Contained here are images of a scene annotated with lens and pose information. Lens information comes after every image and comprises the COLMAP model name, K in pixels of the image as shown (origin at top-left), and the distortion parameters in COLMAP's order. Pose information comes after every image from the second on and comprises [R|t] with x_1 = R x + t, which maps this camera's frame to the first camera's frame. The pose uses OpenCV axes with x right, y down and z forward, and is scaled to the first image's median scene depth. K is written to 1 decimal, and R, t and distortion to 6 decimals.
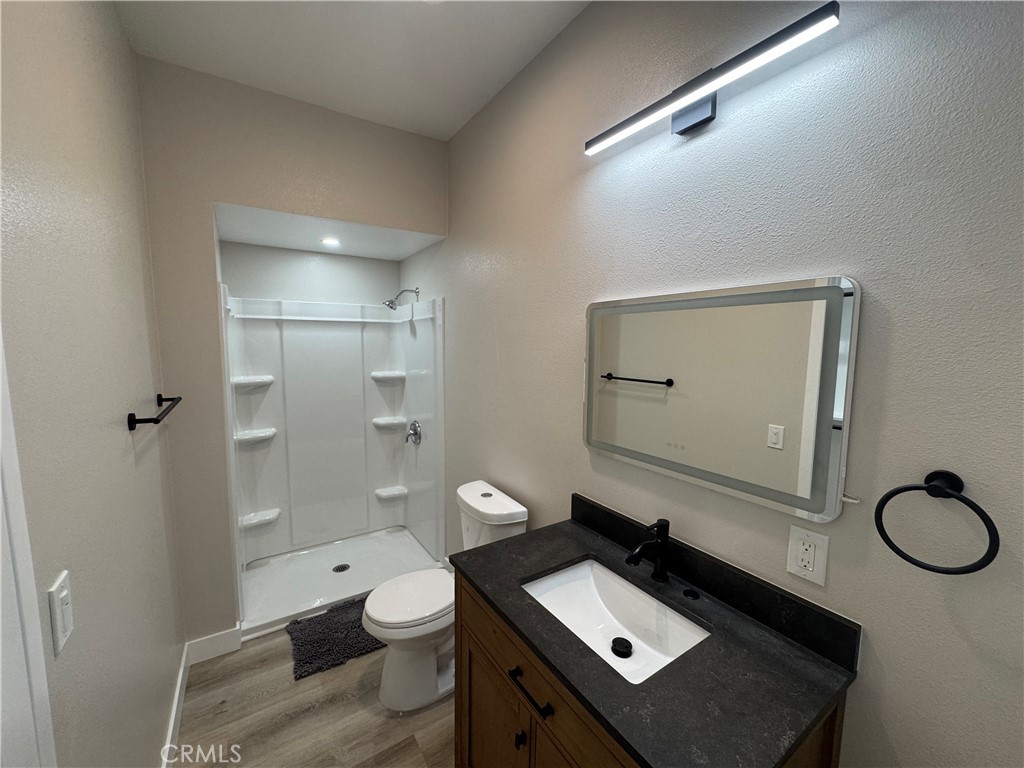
lens RADIAL K [[409.5, 0, 510.9], [0, 409.5, 387.2], [0, 0, 1]] dist [-0.003412, -0.000060]
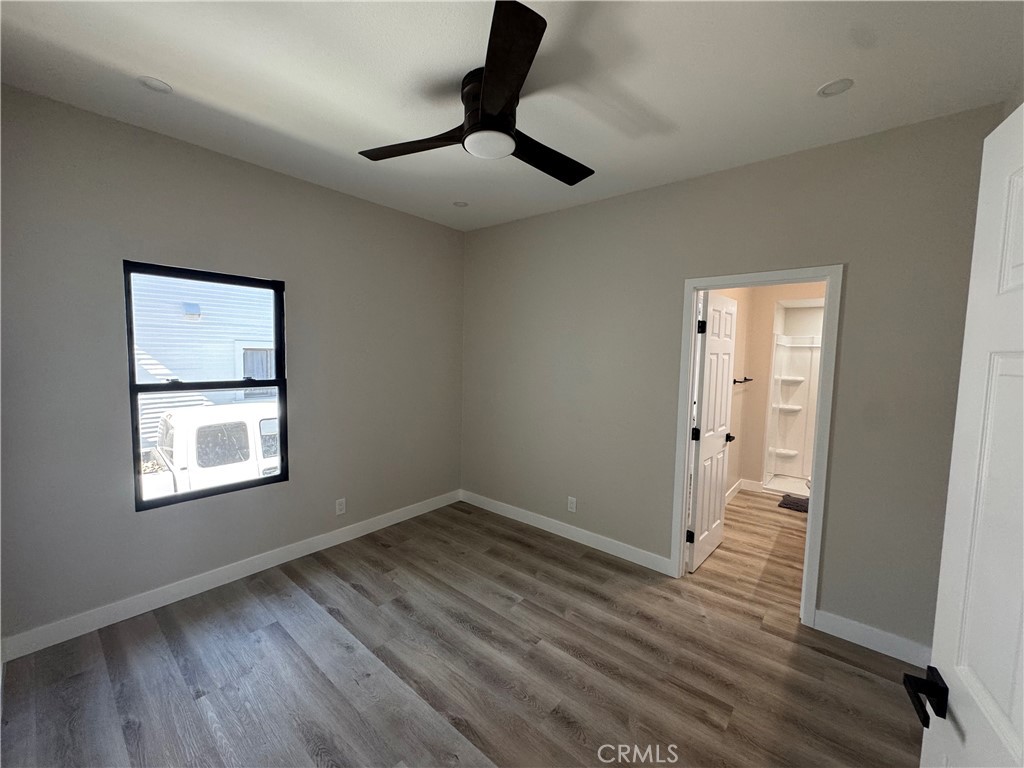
lens RADIAL K [[409.5, 0, 509.1], [0, 409.5, 383.2], [0, 0, 1]] dist [-0.003412, -0.000060]
pose [[0.287515, 0.076040, -0.954753, 0.822898], [-0.117040, 0.992162, 0.043774, 0.075852], [0.950598, 0.099158, 0.294162, -0.824739]]
